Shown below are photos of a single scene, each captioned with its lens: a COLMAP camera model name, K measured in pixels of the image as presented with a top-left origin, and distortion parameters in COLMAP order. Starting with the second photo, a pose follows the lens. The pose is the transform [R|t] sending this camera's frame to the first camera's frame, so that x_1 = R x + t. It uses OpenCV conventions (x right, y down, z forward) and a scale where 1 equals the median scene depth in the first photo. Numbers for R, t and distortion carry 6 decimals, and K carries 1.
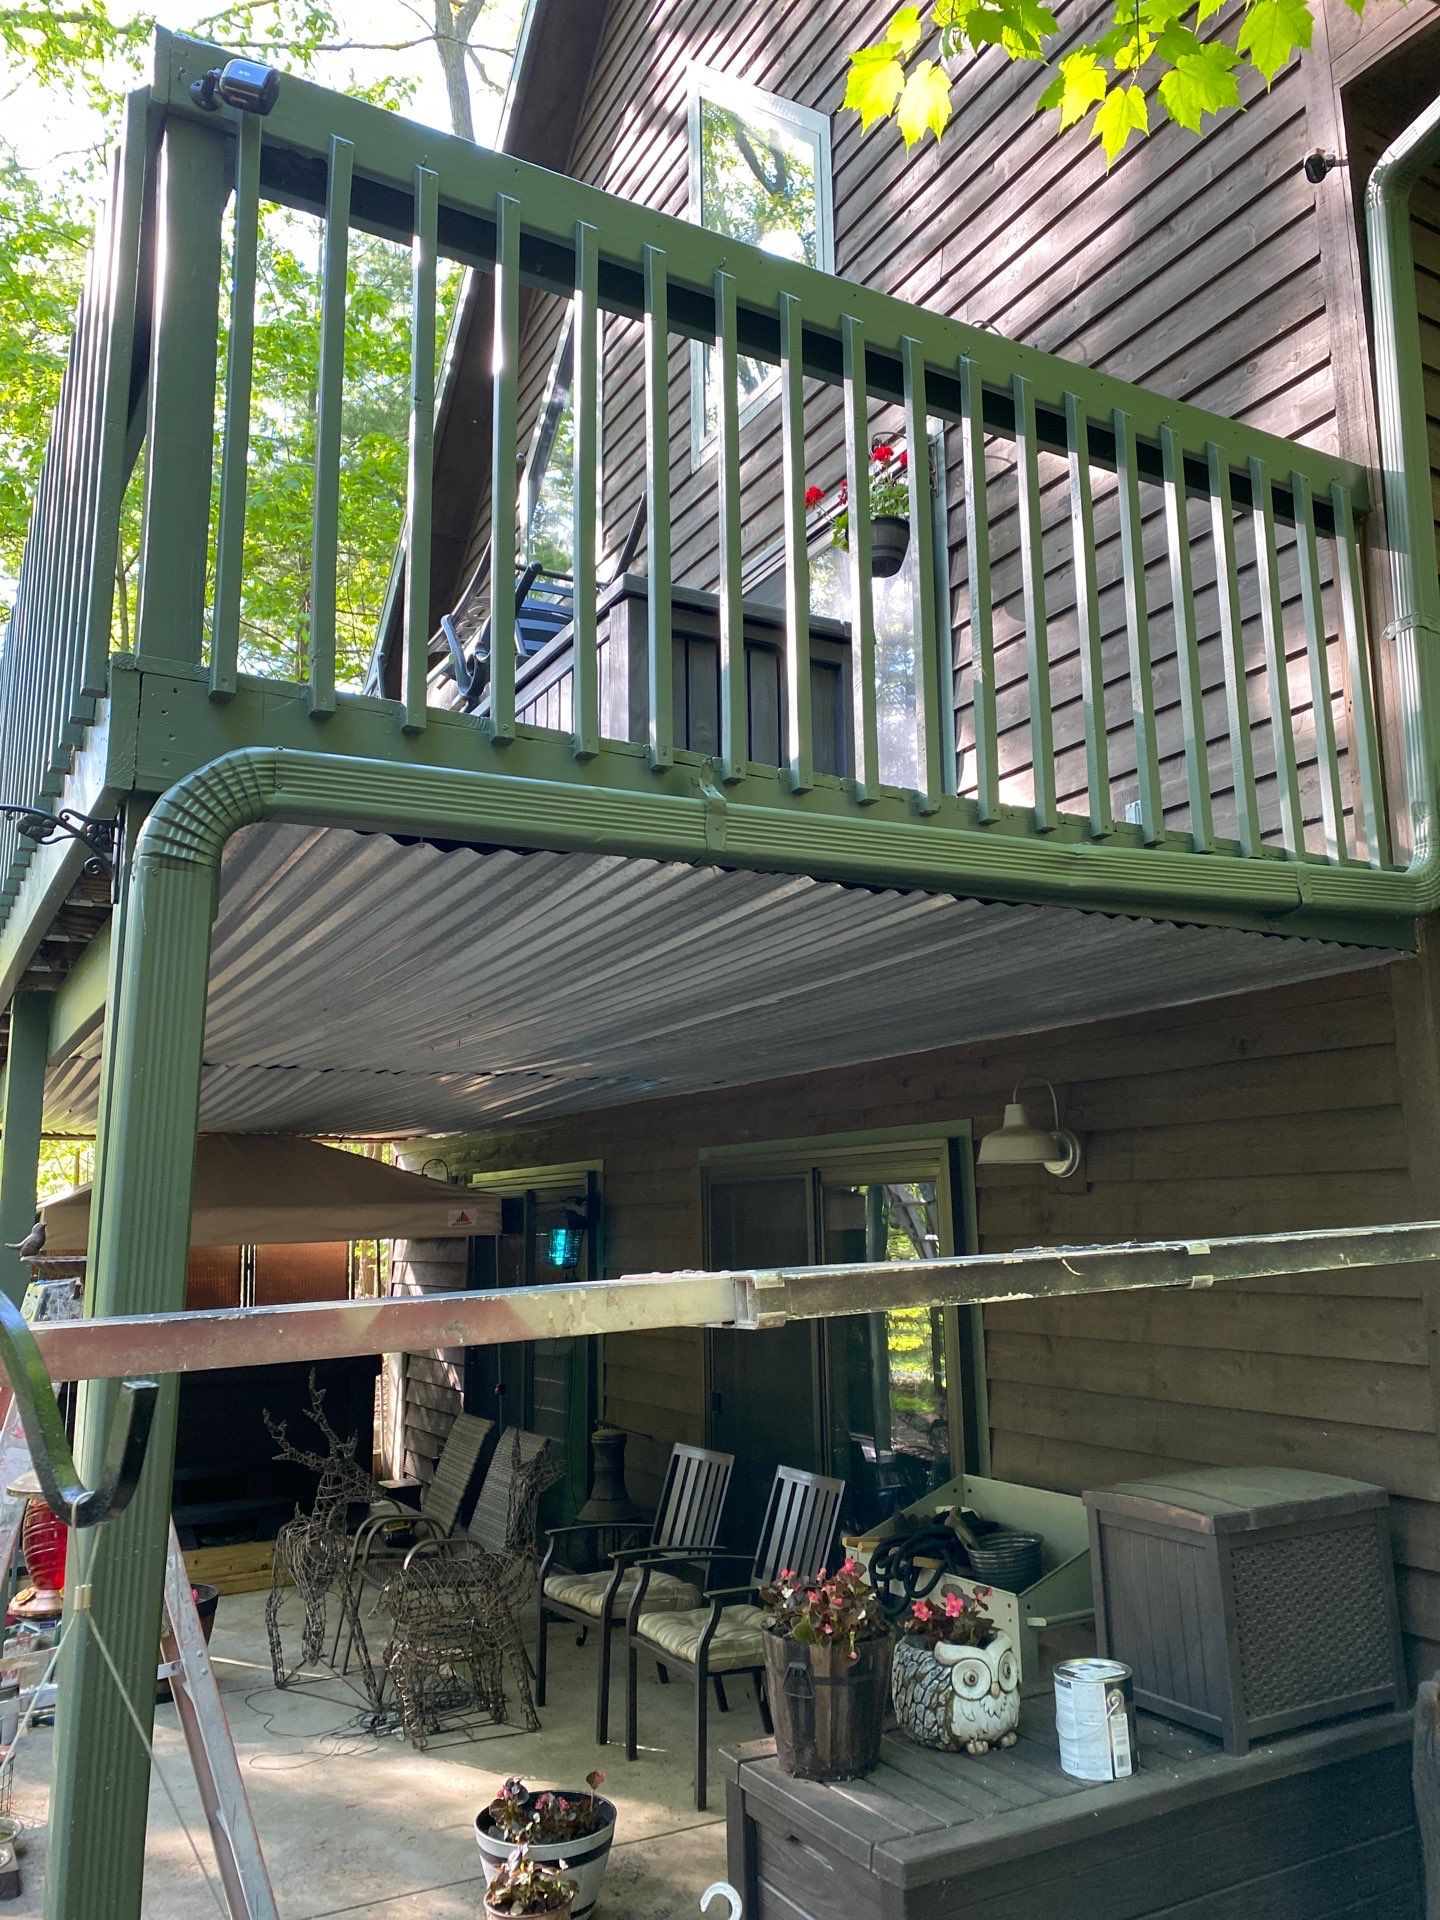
lens RADIAL K [[1451.4, 0, 726.7], [0, 1451.4, 953.1], [0, 0, 1]] dist [0.031283, -0.034135]
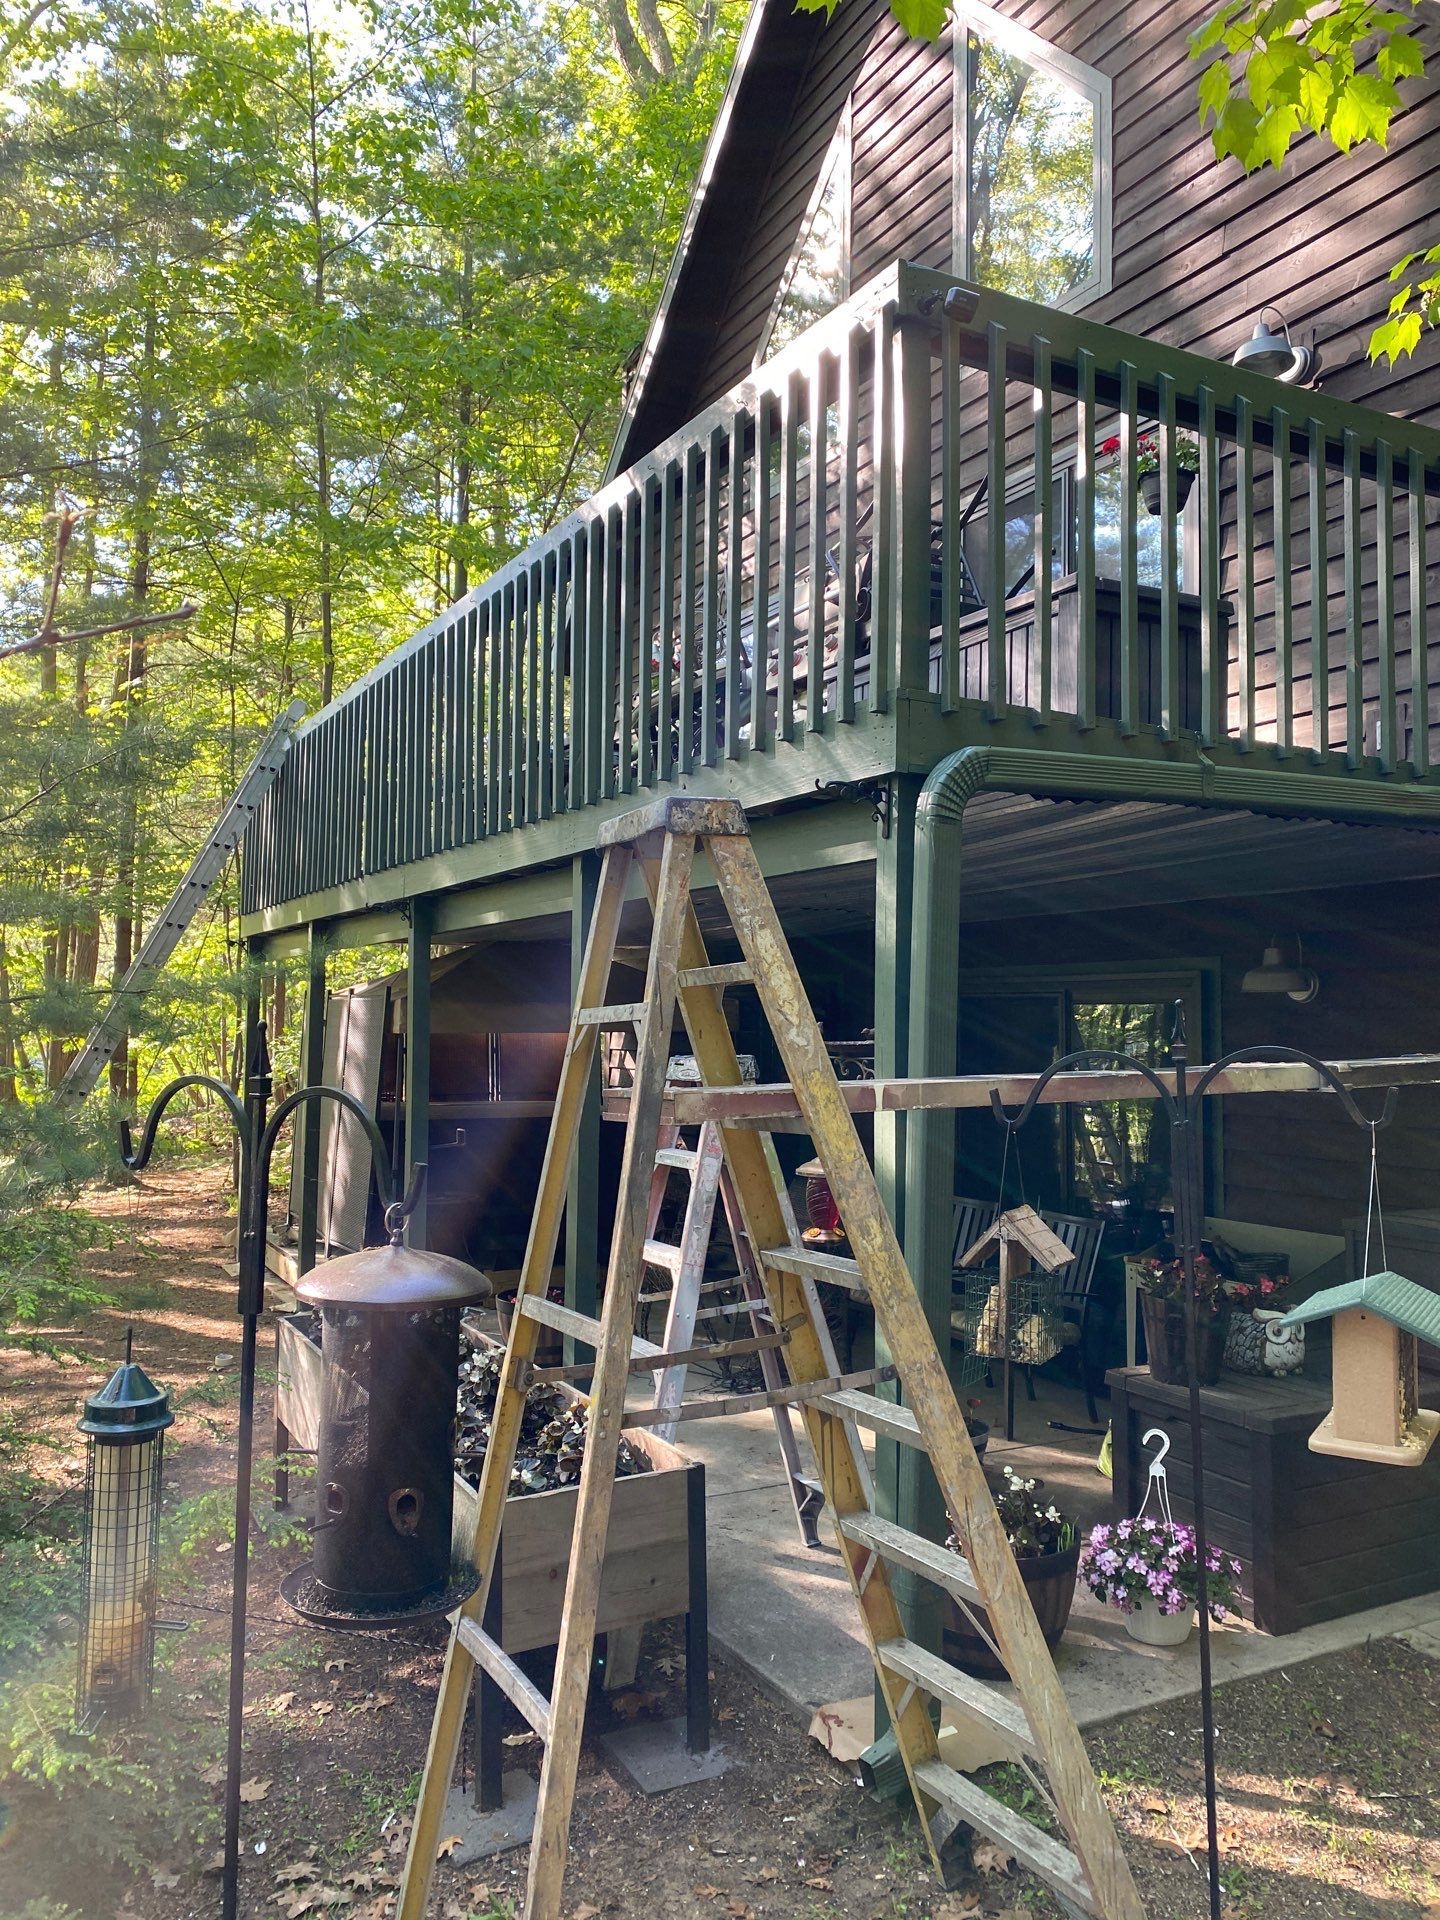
lens RADIAL K [[1430.6, 0, 722.7], [0, 1430.6, 964.3], [0, 0, 1]] dist [0.004876, -0.004197]
pose [[0.999542, 0.023895, -0.018543, -0.355492], [-0.020949, 0.989154, 0.145380, -0.077757], [0.021816, -0.144925, 0.989202, -0.392251]]
